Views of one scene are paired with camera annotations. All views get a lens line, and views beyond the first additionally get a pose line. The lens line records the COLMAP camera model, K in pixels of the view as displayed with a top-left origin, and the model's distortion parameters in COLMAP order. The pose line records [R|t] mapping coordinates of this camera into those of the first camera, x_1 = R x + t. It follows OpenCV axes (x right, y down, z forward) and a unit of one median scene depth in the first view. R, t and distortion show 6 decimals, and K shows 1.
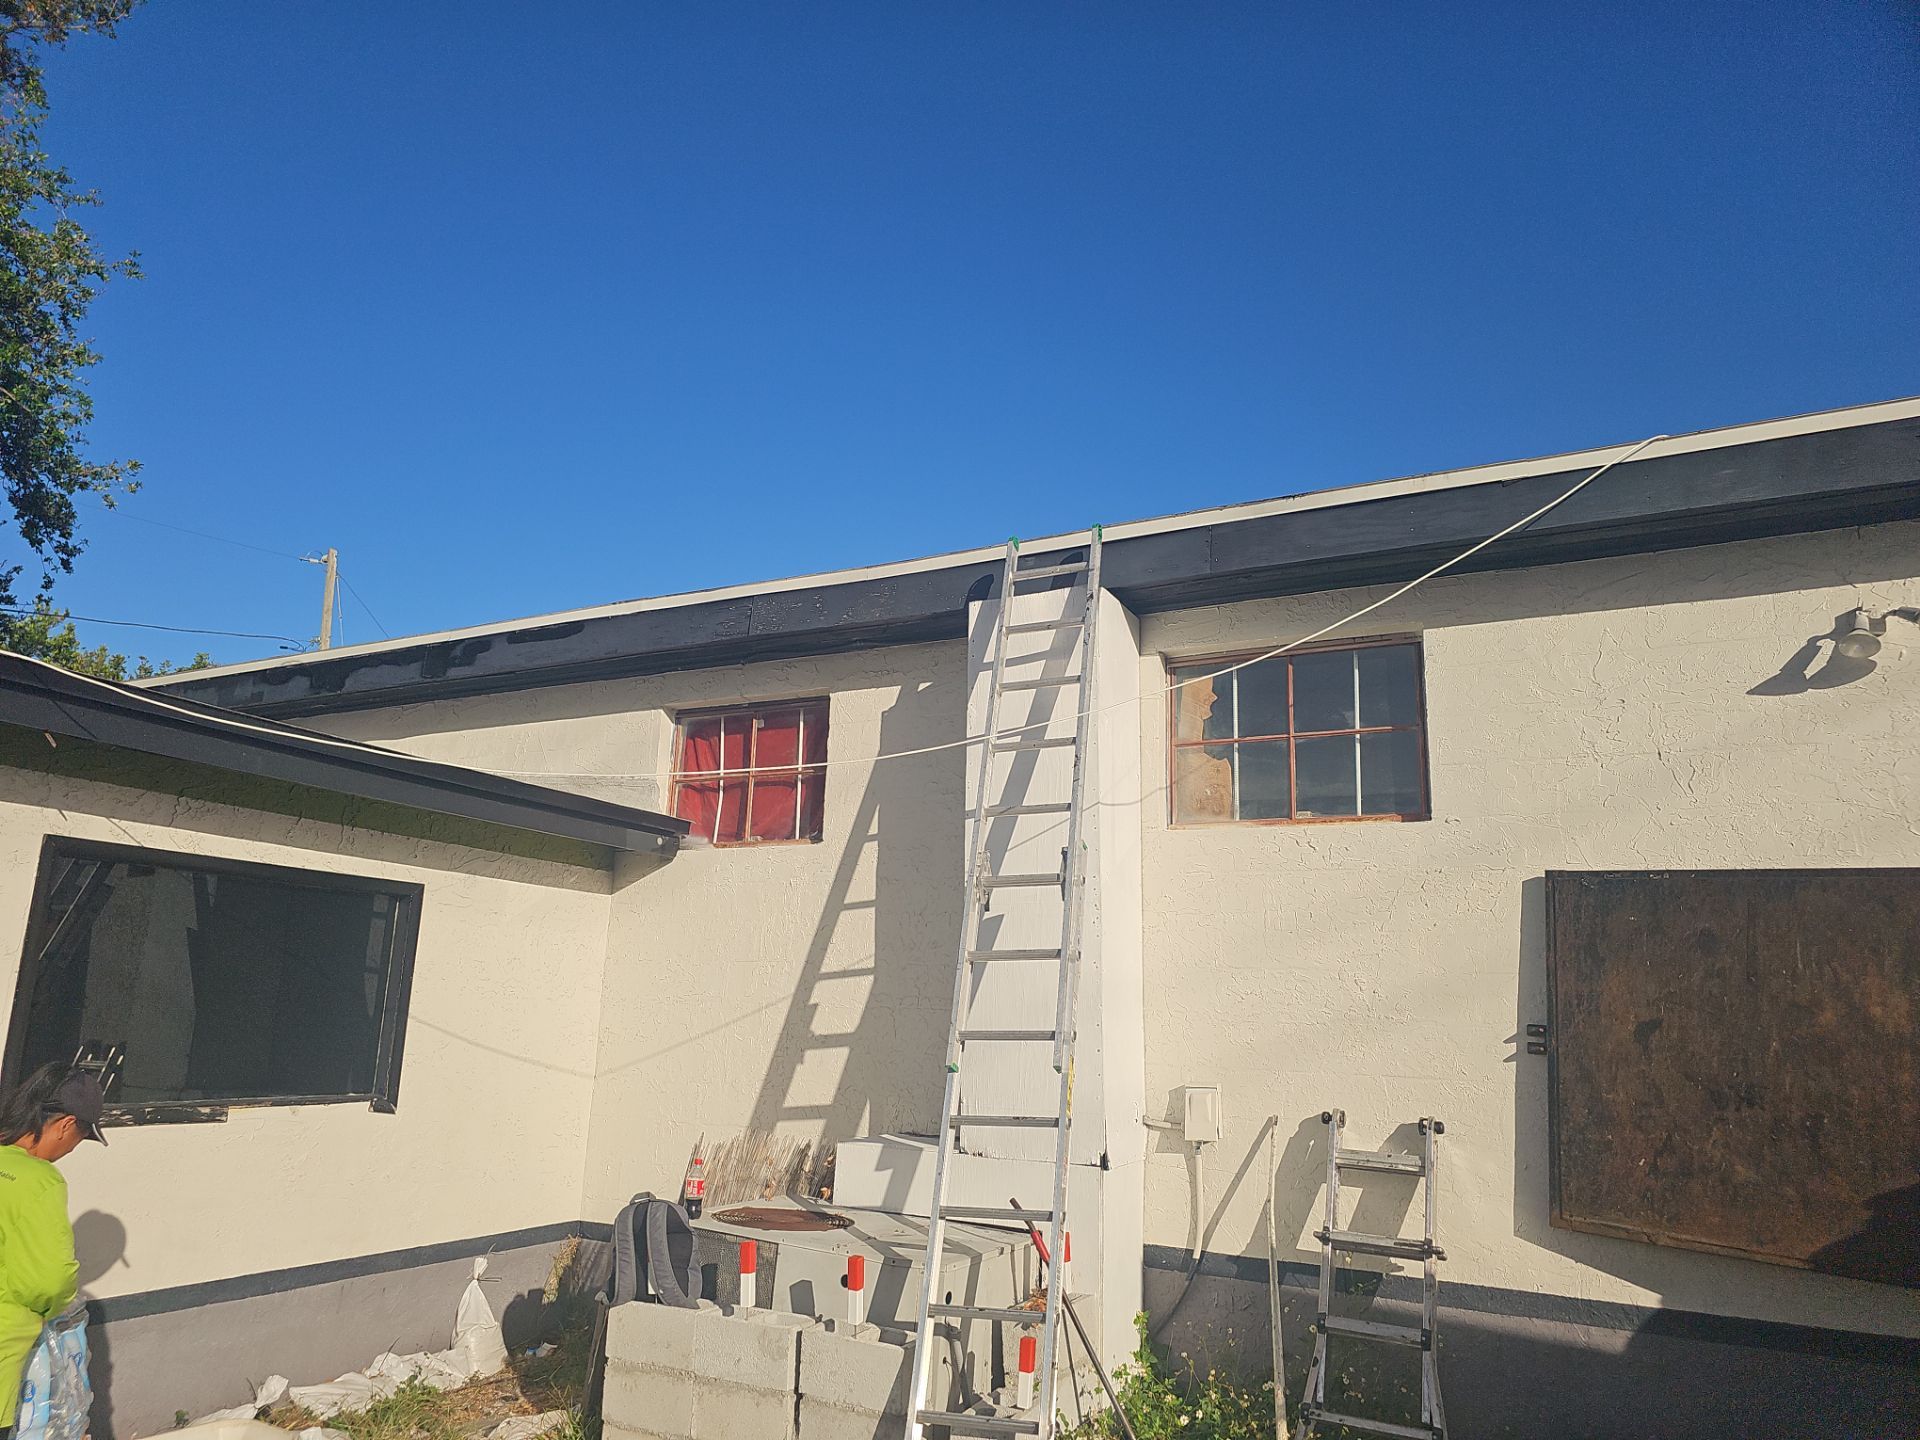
lens RADIAL K [[1267.2, 0, 981.5], [0, 1267.2, 724.3], [0, 0, 1]] dist [0.049349, -0.044435]
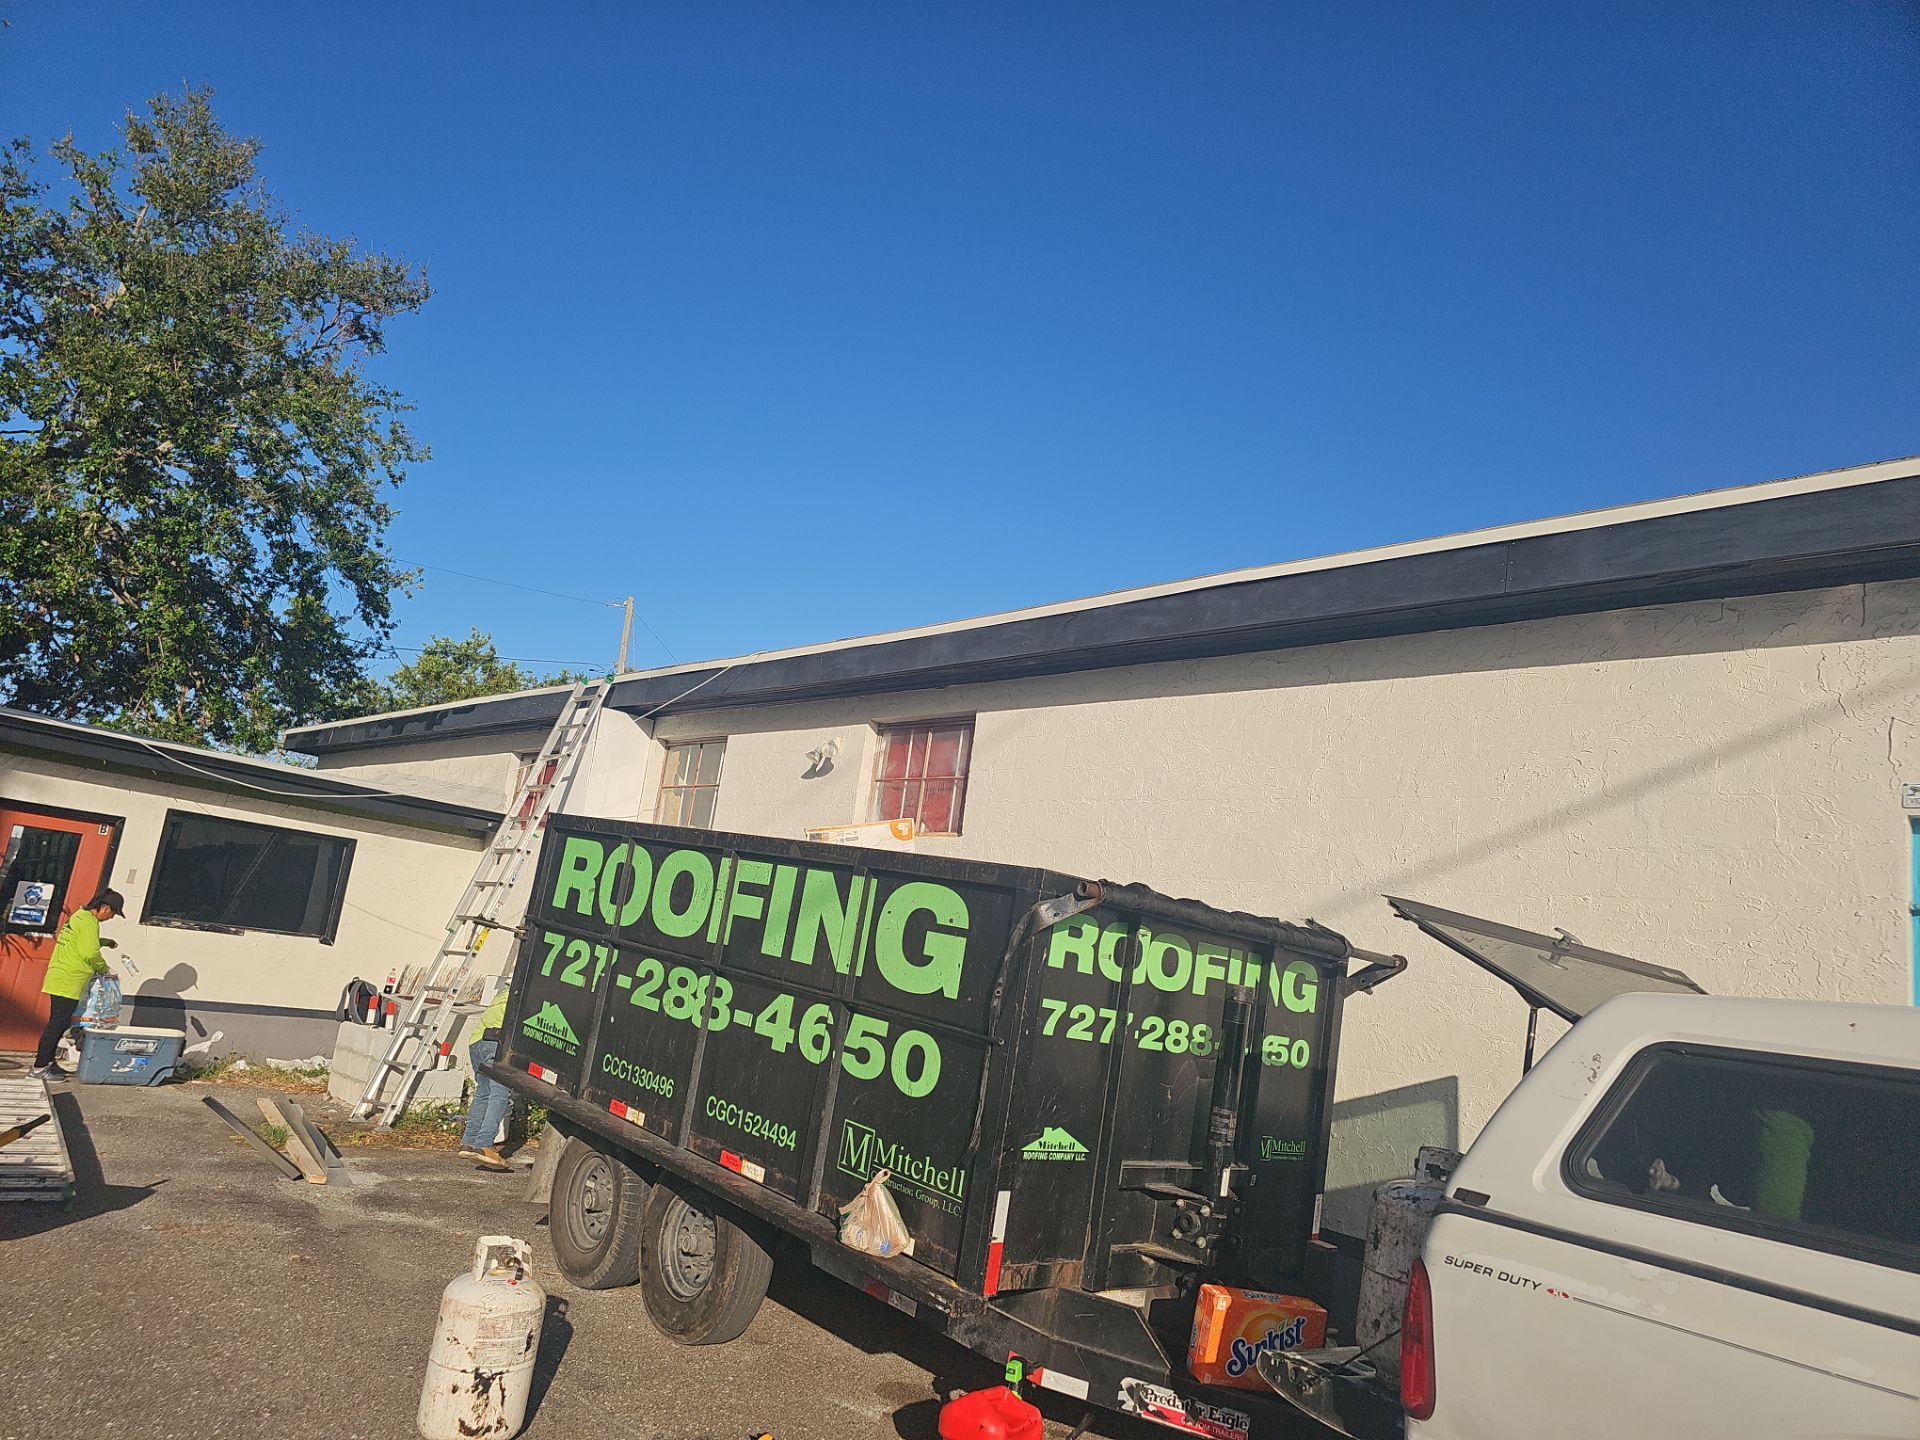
lens RADIAL K [[1285.8, 0, 960.0], [0, 1285.8, 720.0], [0, 0, 1]] dist [0.055023, -0.038711]
pose [[0.940889, 0.025321, -0.337768, 0.972200], [-0.025012, 0.999673, 0.005267, -0.084799], [0.337791, 0.003493, 0.941215, -0.533717]]
